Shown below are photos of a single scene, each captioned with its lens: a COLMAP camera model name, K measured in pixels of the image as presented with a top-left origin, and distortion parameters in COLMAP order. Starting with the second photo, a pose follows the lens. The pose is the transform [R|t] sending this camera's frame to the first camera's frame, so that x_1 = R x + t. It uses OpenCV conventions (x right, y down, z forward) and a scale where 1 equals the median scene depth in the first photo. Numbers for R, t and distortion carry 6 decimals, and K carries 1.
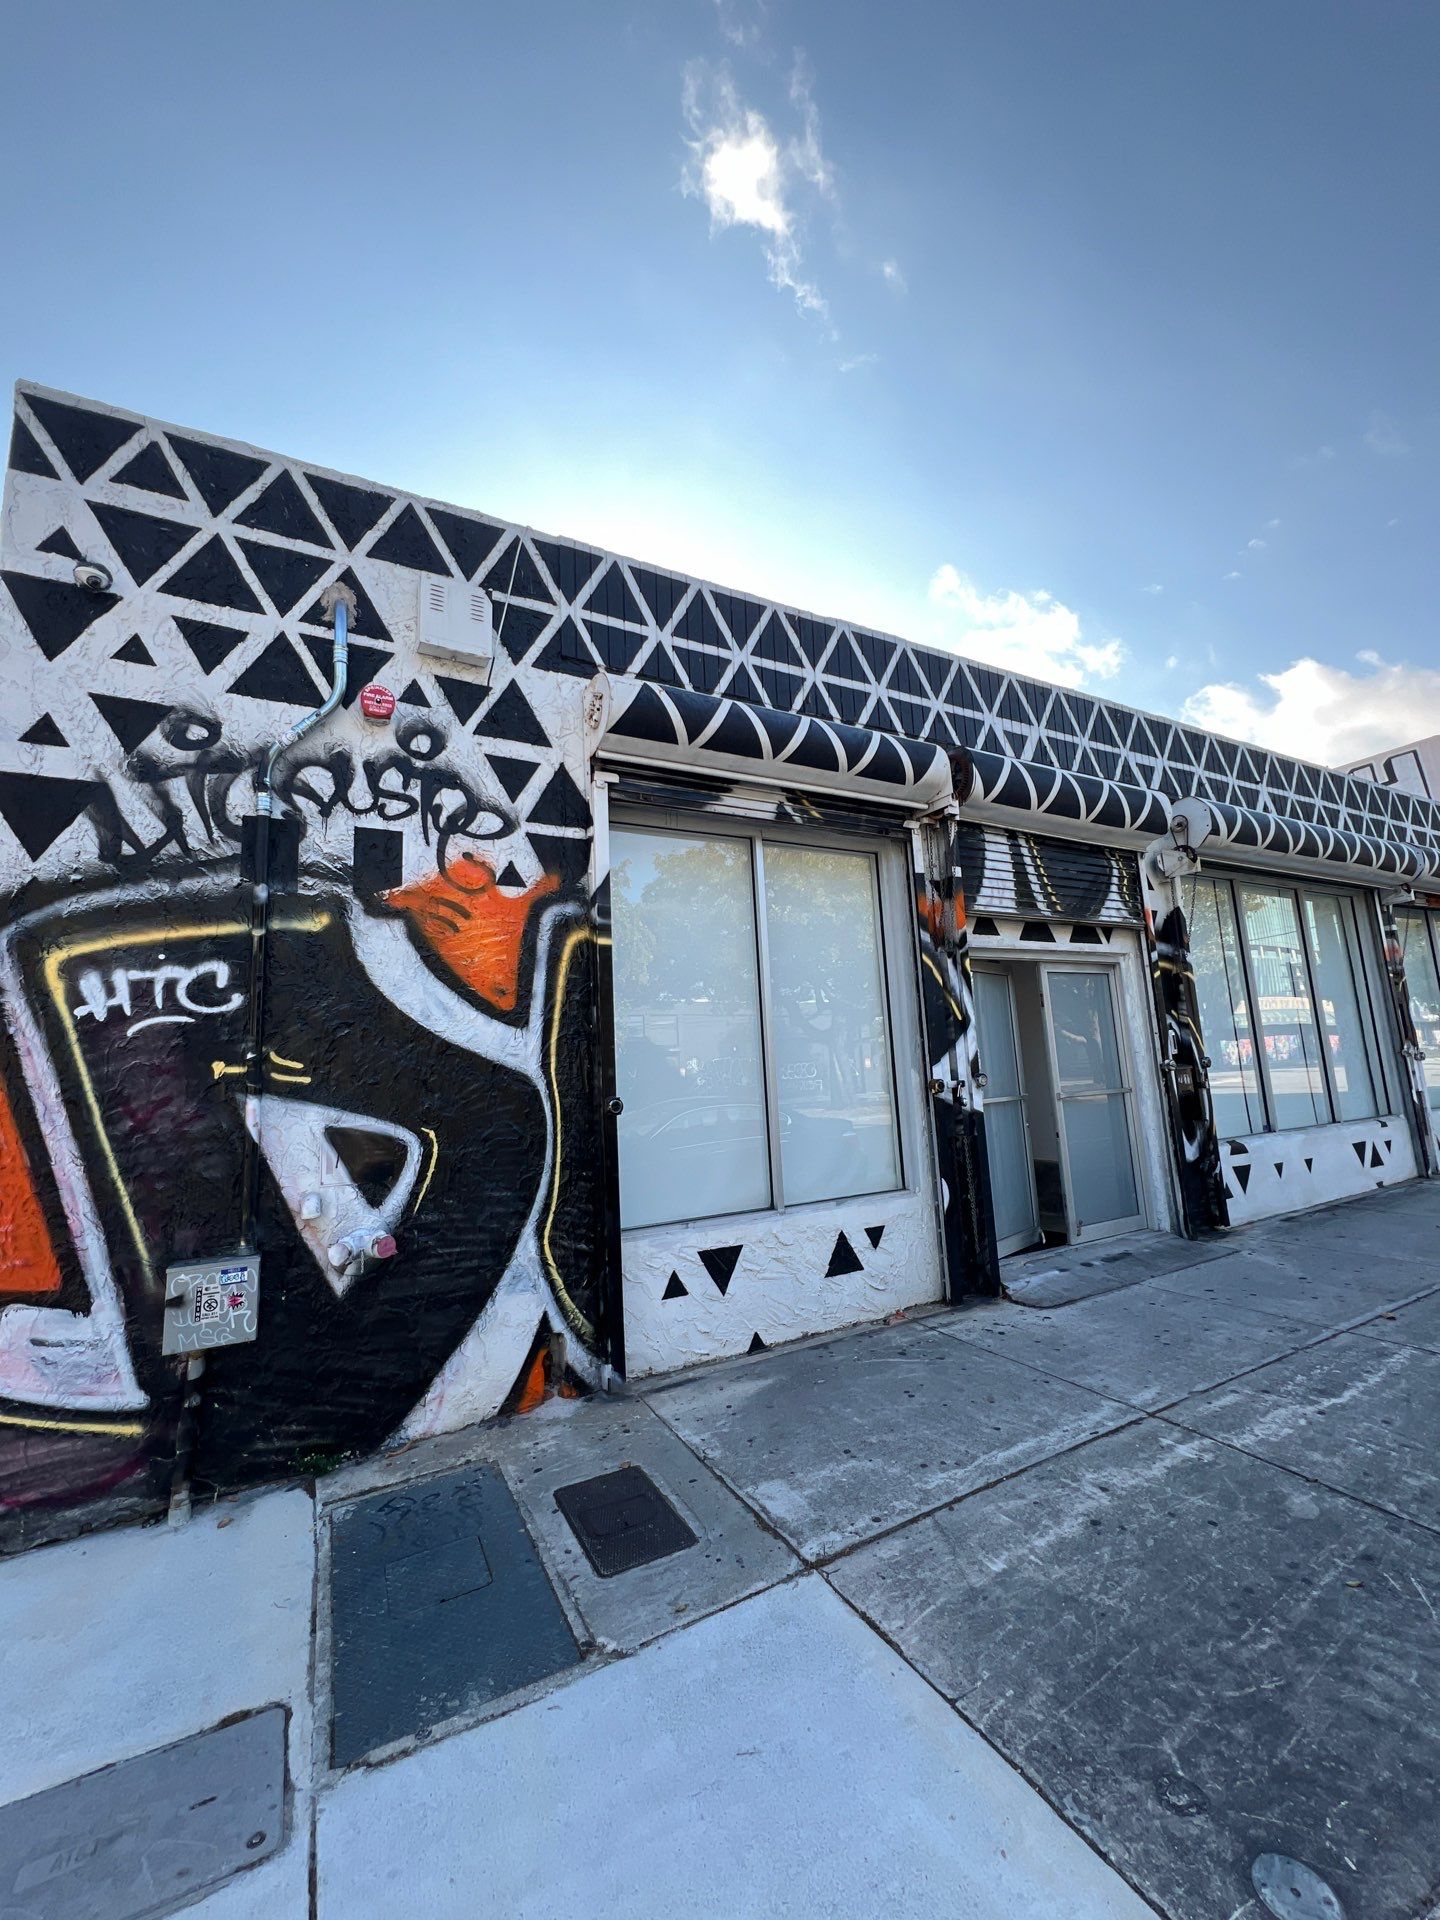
lens RADIAL K [[769.4, 0, 718.4], [0, 769.4, 963.4], [0, 0, 1]] dist [-0.002622, 0.000829]
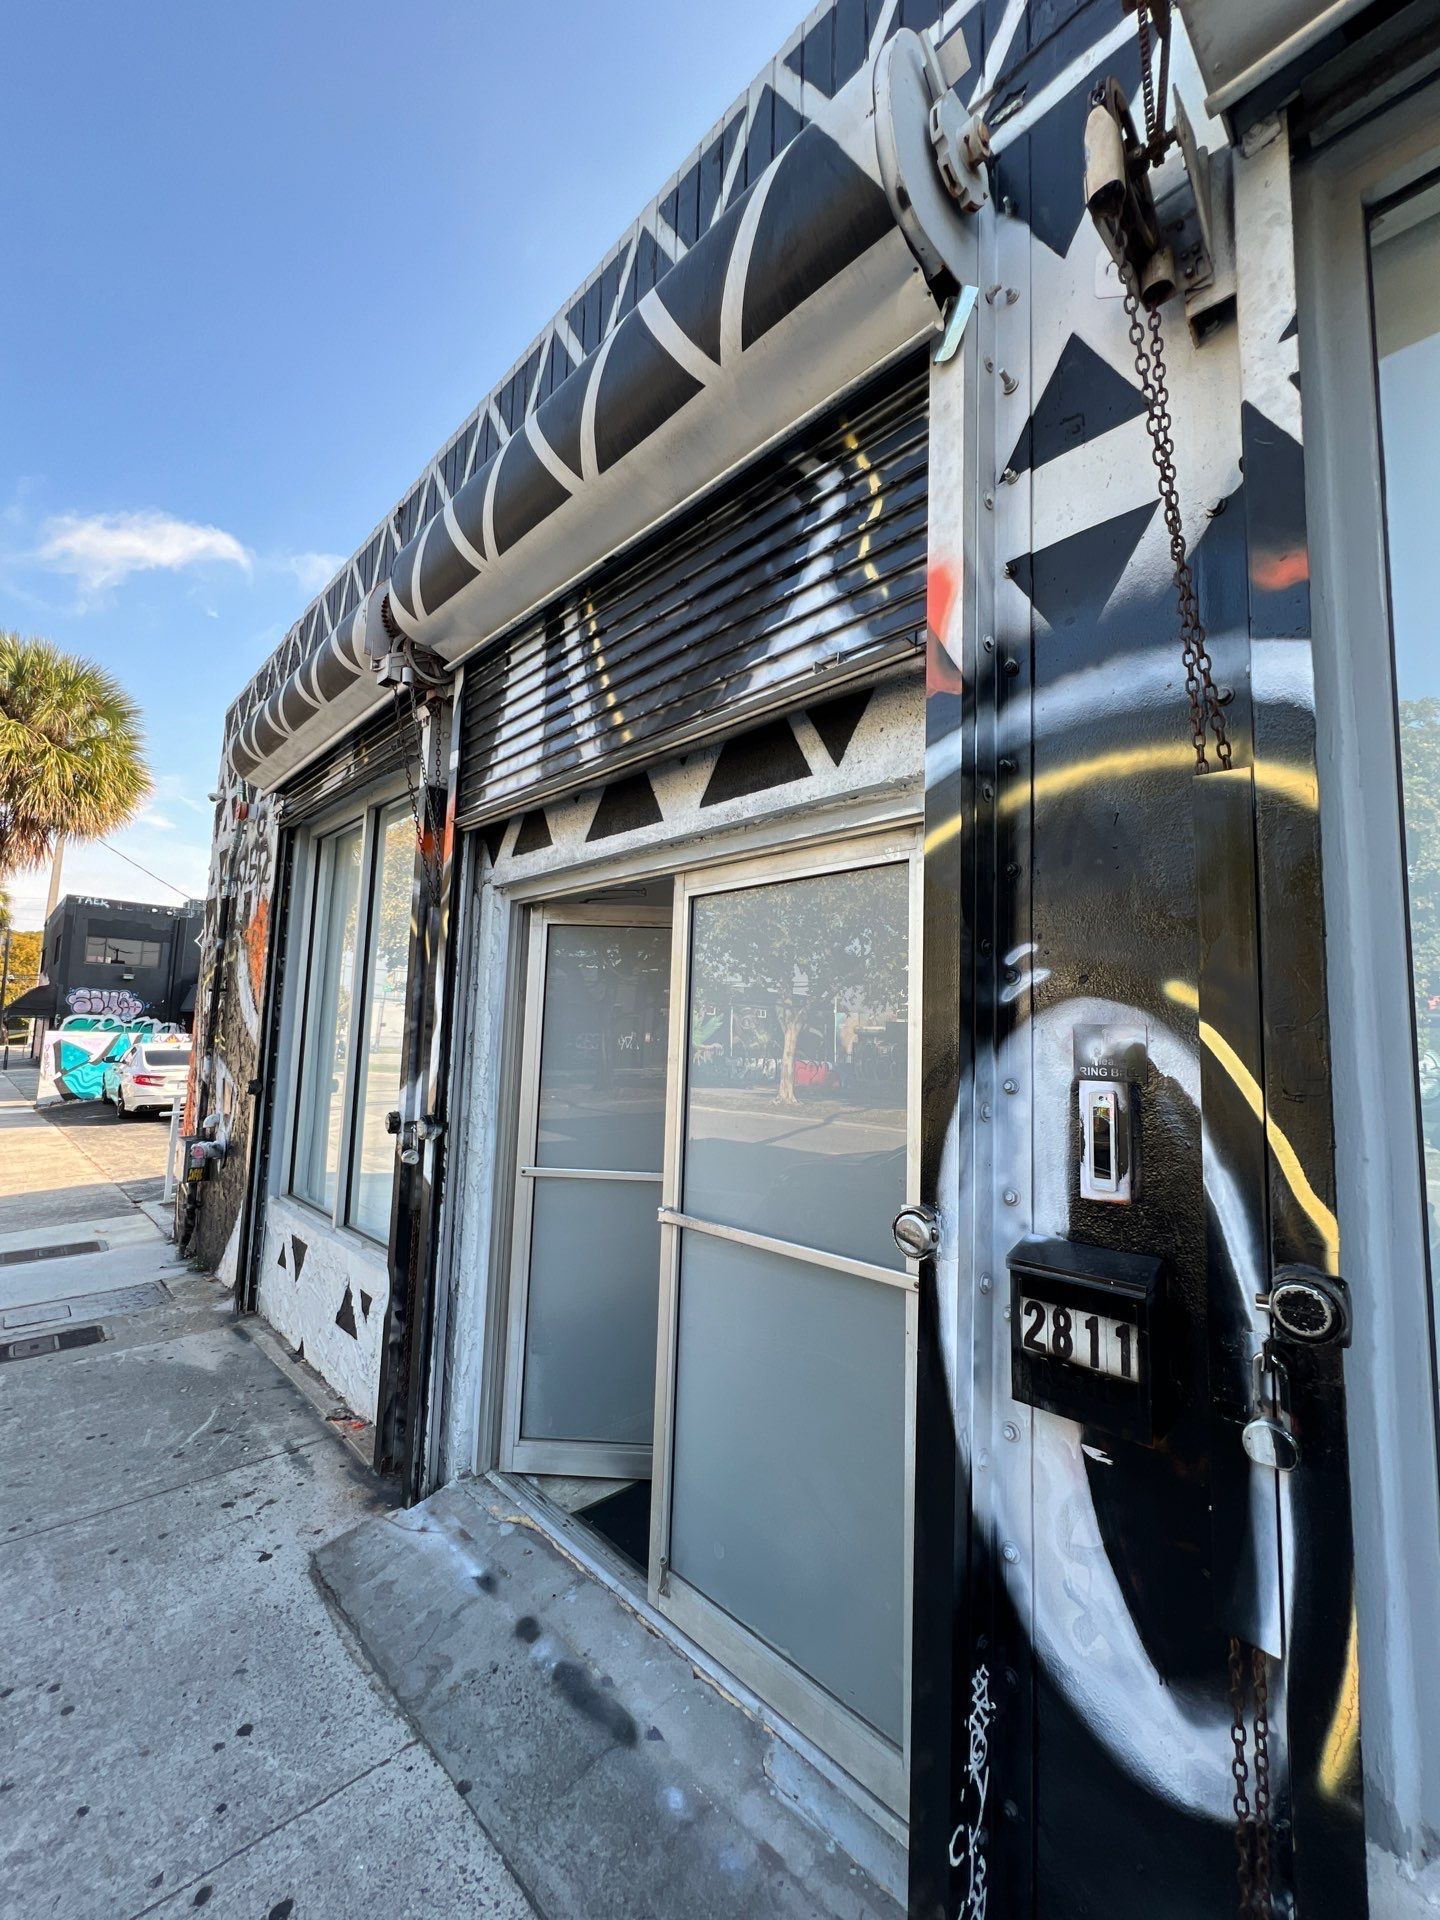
lens RADIAL K [[769.6, 0, 719.7], [0, 769.6, 963.6], [0, 0, 1]] dist [-0.000687, -0.000242]
pose [[0.274374, -0.037161, -0.960905, 1.259981], [0.098216, 0.995110, -0.010440, 0.079393], [0.956594, -0.091512, 0.276682, 1.408901]]
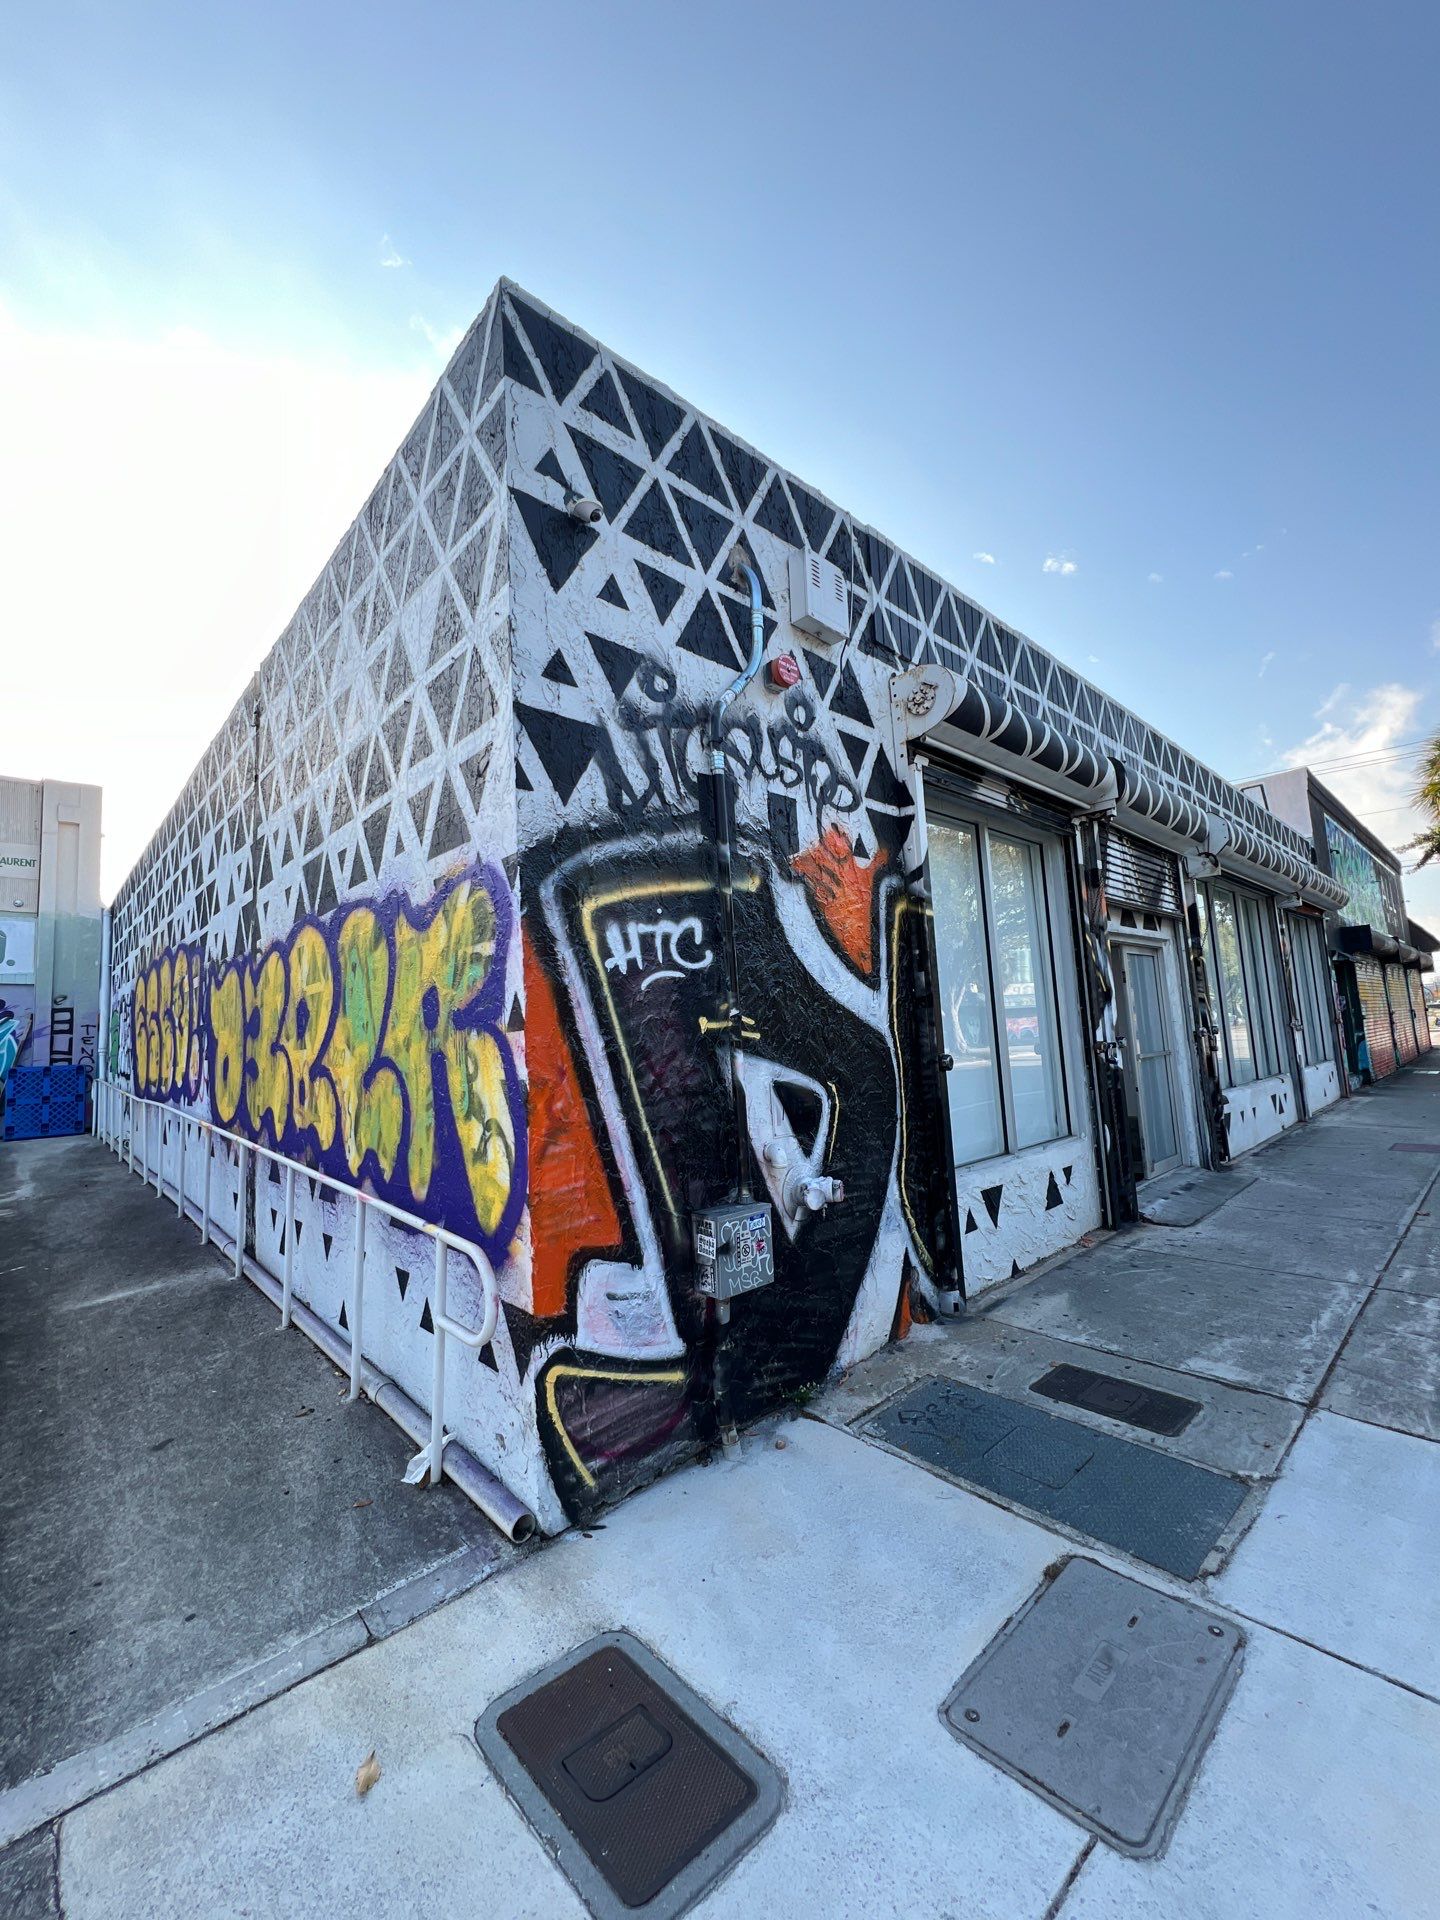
lens RADIAL K [[769.4, 0, 718.4], [0, 769.4, 963.4], [0, 0, 1]] dist [-0.002622, 0.000829]
pose [[0.967919, 0.024195, 0.250097, -0.744950], [-0.031443, 0.999192, 0.025026, 0.026446], [-0.249289, -0.032087, 0.967897, 0.015529]]
